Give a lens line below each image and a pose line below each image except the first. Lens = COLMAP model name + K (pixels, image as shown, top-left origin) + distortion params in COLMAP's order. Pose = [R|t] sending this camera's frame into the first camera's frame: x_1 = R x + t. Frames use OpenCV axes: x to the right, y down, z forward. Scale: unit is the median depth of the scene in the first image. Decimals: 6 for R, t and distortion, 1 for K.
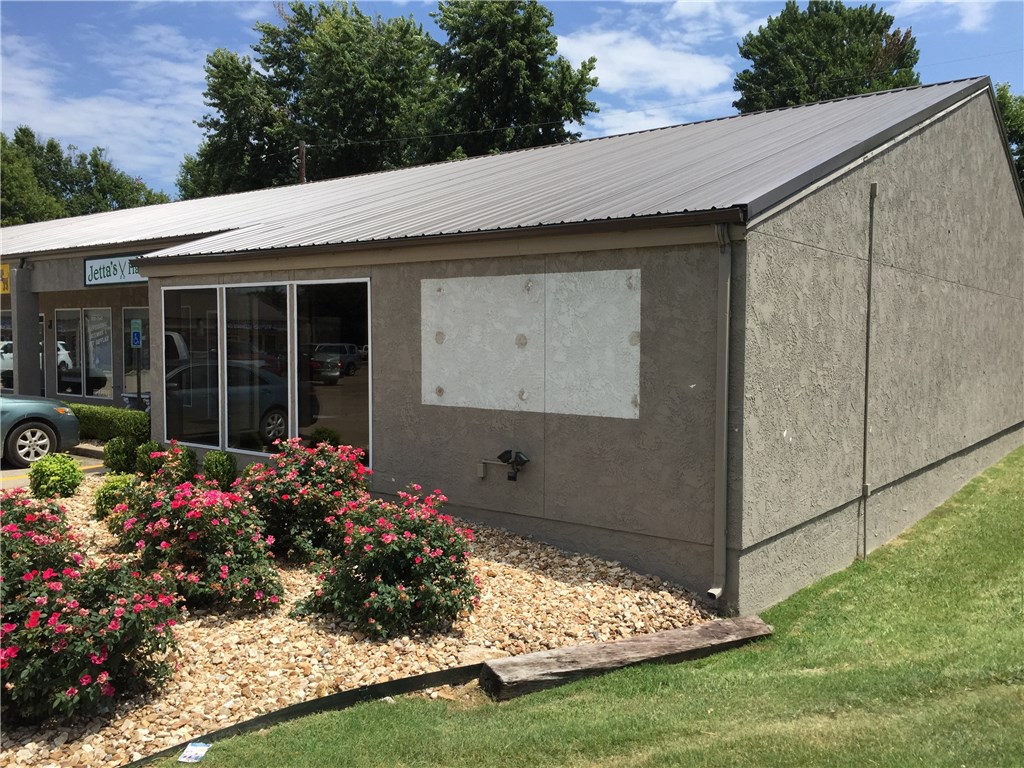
lens RADIAL K [[871.0, 0, 512.0], [0, 871.0, 384.0], [0, 0, 1]] dist [0.075949, -0.108811]
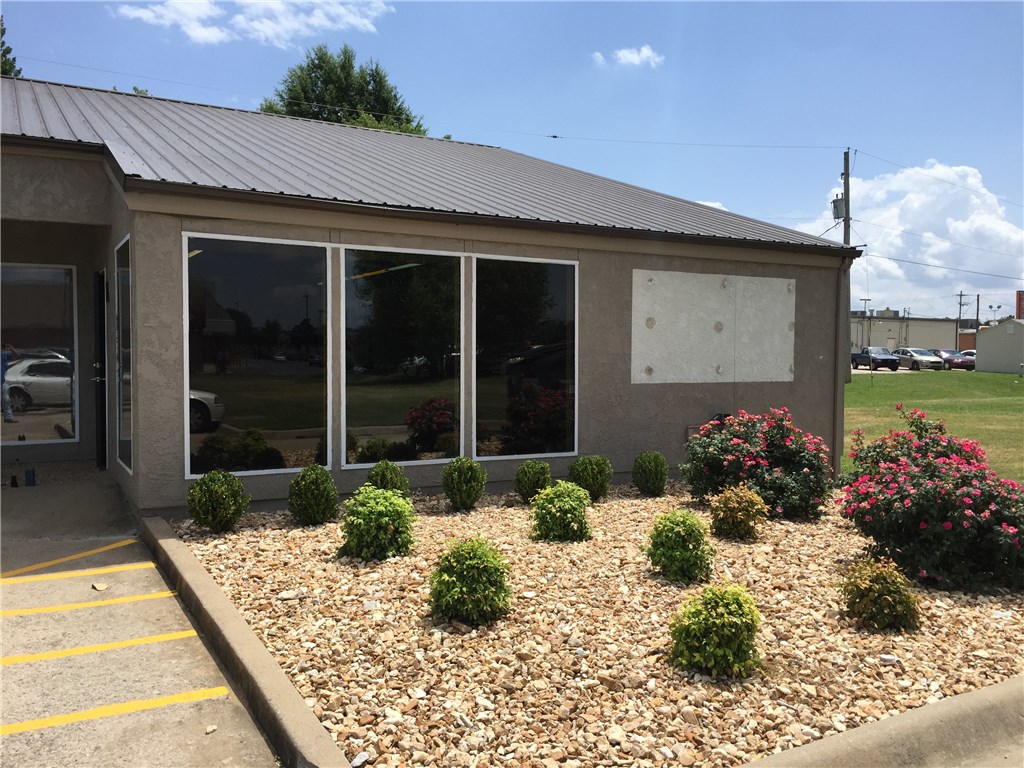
lens RADIAL K [[871.0, 0, 512.0], [0, 871.0, 384.0], [0, 0, 1]] dist [0.075949, -0.108811]
pose [[0.392334, -0.037324, 0.919065, -1.206677], [0.043508, 0.998811, 0.021989, -0.007138], [-0.918793, 0.031360, 0.393491, 0.735525]]
